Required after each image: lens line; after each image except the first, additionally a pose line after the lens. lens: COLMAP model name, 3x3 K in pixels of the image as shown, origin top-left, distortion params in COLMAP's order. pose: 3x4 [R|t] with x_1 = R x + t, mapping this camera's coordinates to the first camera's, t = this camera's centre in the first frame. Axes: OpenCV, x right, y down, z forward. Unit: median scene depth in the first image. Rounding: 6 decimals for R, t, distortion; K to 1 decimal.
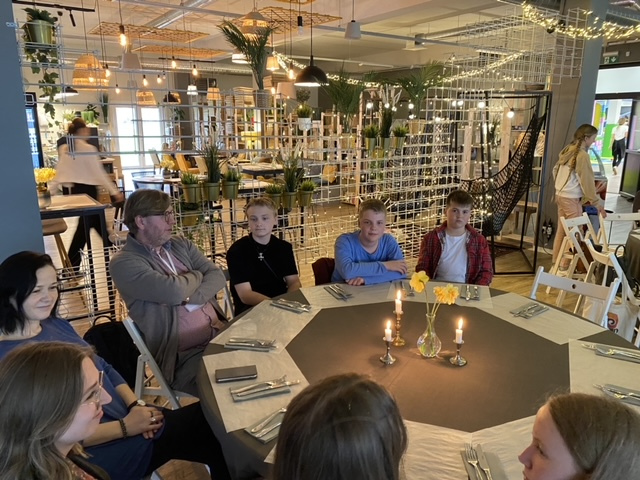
lens RADIAL K [[483.6, 0, 317.7], [0, 483.6, 240.4], [0, 0, 1]] dist [0.001851, 0.001488]
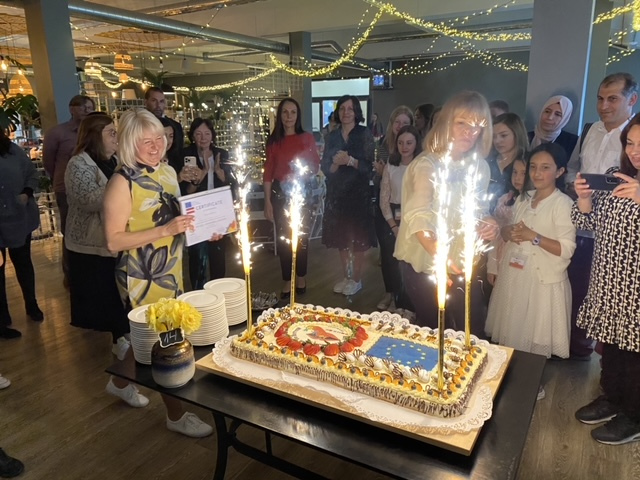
lens RADIAL K [[483.6, 0, 321.0], [0, 483.6, 240.8], [0, 0, 1]] dist [0.001851, 0.001488]
pose [[0.896621, -0.120240, 0.426162, -0.161728], [0.117983, 0.992506, 0.031802, 0.114837], [-0.426792, 0.021765, 0.904088, -0.423385]]
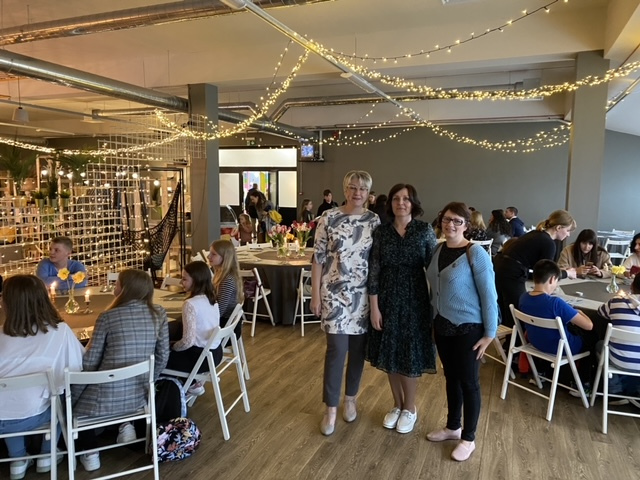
lens RADIAL K [[483.6, 0, 326.8], [0, 483.6, 245.9], [0, 0, 1]] dist [0.001851, 0.001488]
pose [[0.819987, -0.058239, 0.569411, -0.011067], [0.123148, 0.989463, -0.076138, 0.046555], [-0.558977, 0.132554, 0.818520, -0.208809]]
